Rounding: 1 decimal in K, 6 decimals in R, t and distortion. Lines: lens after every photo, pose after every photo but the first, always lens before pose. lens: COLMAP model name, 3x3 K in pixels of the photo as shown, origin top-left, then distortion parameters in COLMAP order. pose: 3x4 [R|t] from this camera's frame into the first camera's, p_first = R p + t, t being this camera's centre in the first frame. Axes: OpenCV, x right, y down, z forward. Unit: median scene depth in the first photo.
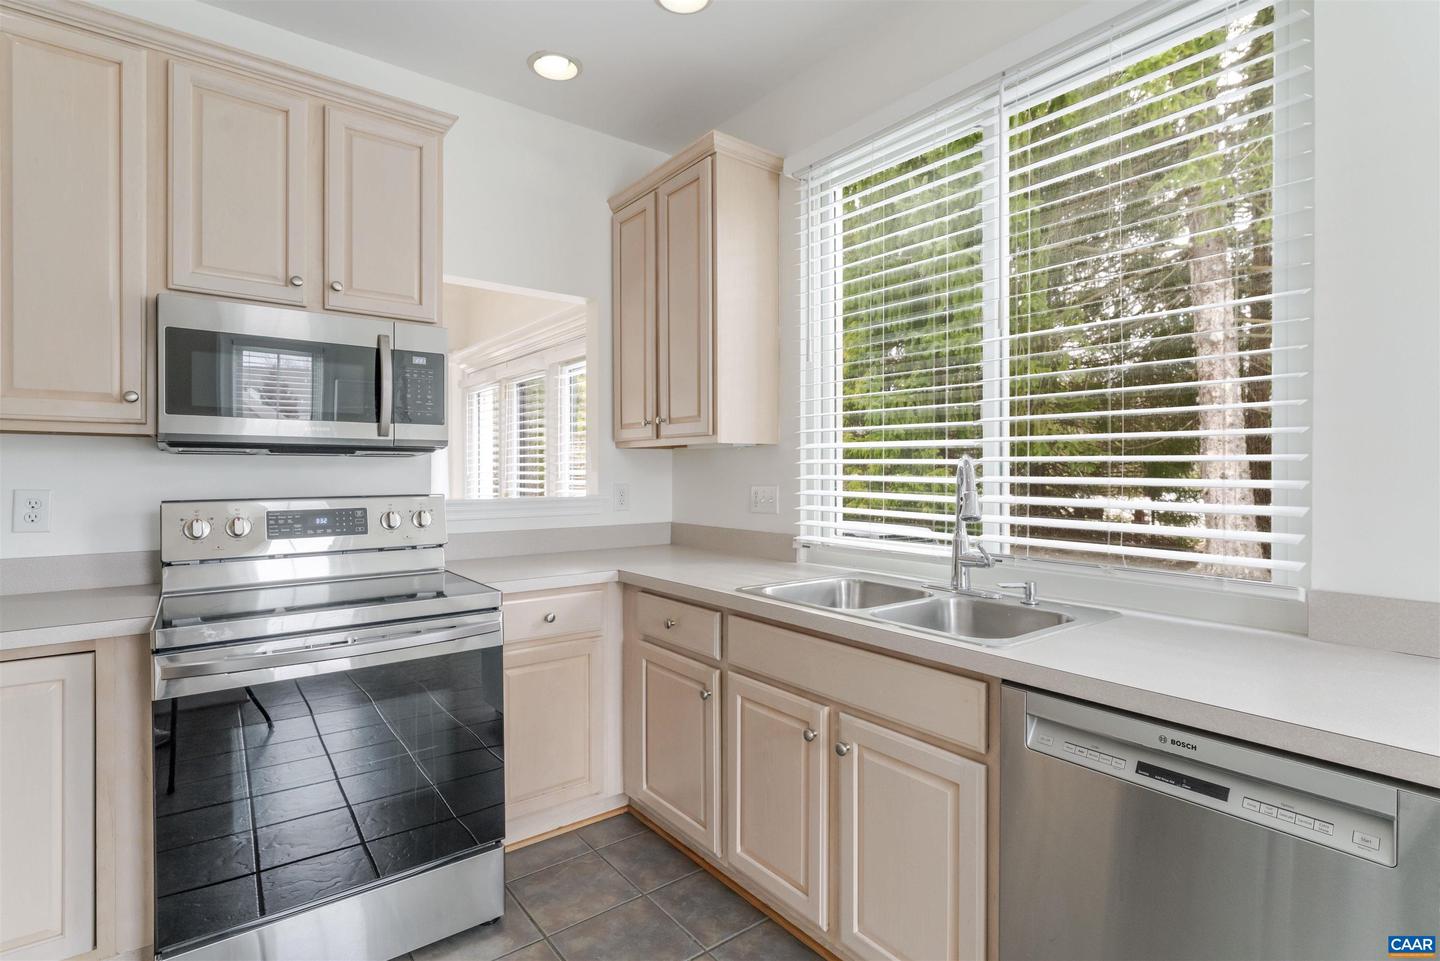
lens RADIAL K [[695.9, 0, 722.2], [0, 695.9, 478.6], [0, 0, 1]] dist [-0.003358, 0.000881]
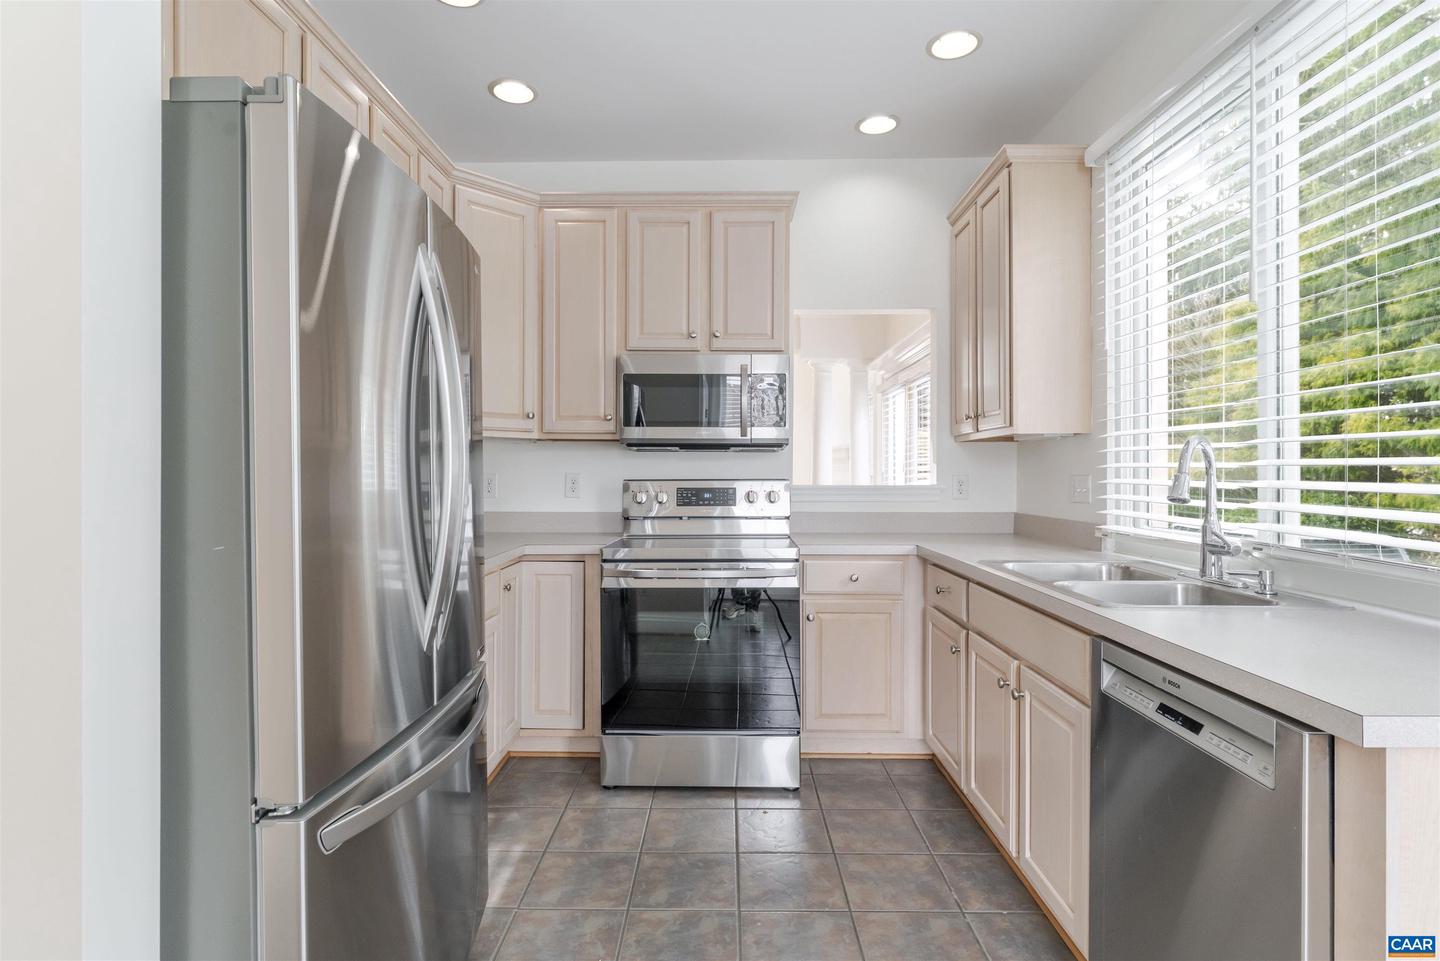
lens RADIAL K [[739.5, 0, 716.4], [0, 739.5, 481.4], [0, 0, 1]] dist [0.000256, -0.000662]
pose [[0.779361, 0.007507, -0.626531, 0.412246], [-0.007996, 0.999966, 0.002034, 0.027371], [0.626525, 0.003425, 0.779394, -0.202194]]
